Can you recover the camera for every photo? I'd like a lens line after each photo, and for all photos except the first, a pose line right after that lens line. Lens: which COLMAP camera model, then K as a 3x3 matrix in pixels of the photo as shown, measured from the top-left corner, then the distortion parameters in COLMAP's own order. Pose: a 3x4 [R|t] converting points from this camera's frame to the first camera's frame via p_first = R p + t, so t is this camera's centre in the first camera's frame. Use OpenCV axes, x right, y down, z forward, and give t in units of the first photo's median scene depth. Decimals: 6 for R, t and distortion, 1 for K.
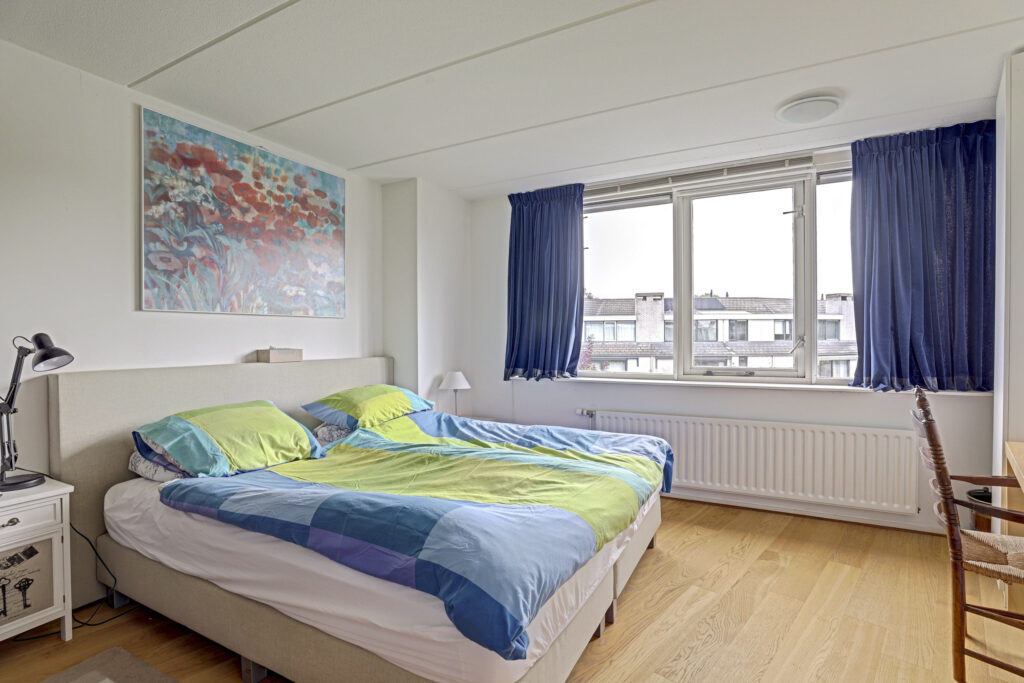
lens RADIAL K [[471.1, 0, 512.7], [0, 471.1, 338.7], [0, 0, 1]] dist [-0.019032, 0.002736]
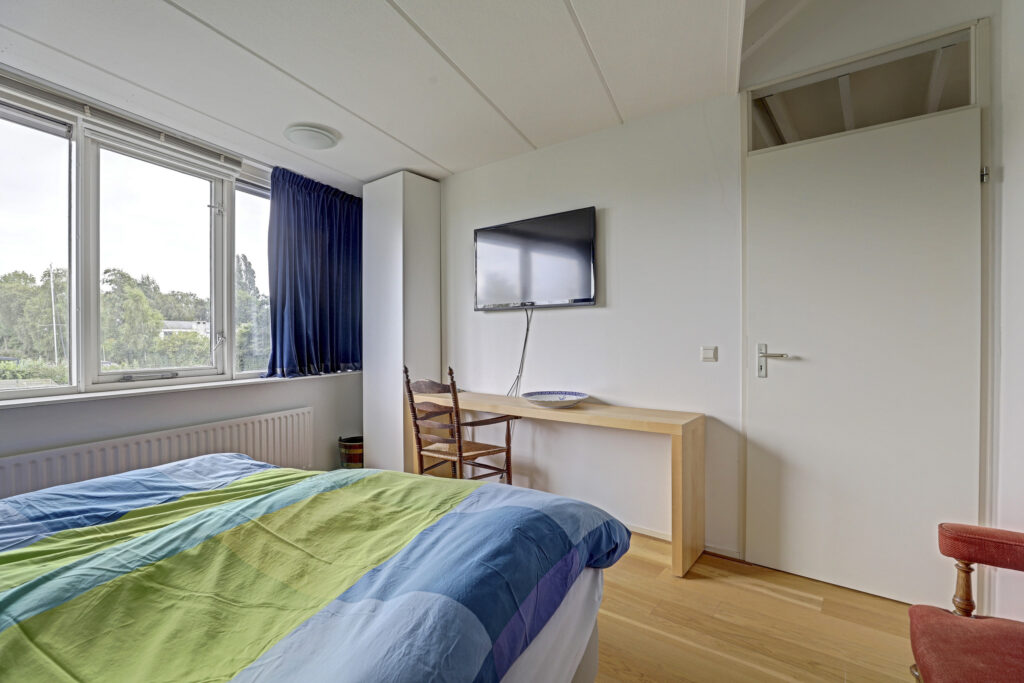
lens RADIAL K [[471.1, 0, 514.8], [0, 471.1, 343.7], [0, 0, 1]] dist [-0.019032, 0.002736]
pose [[-0.051522, -0.006046, 0.998654, -0.434062], [0.003135, 0.999976, 0.006215, 0.012587], [-0.998667, 0.003451, -0.051501, 0.432855]]
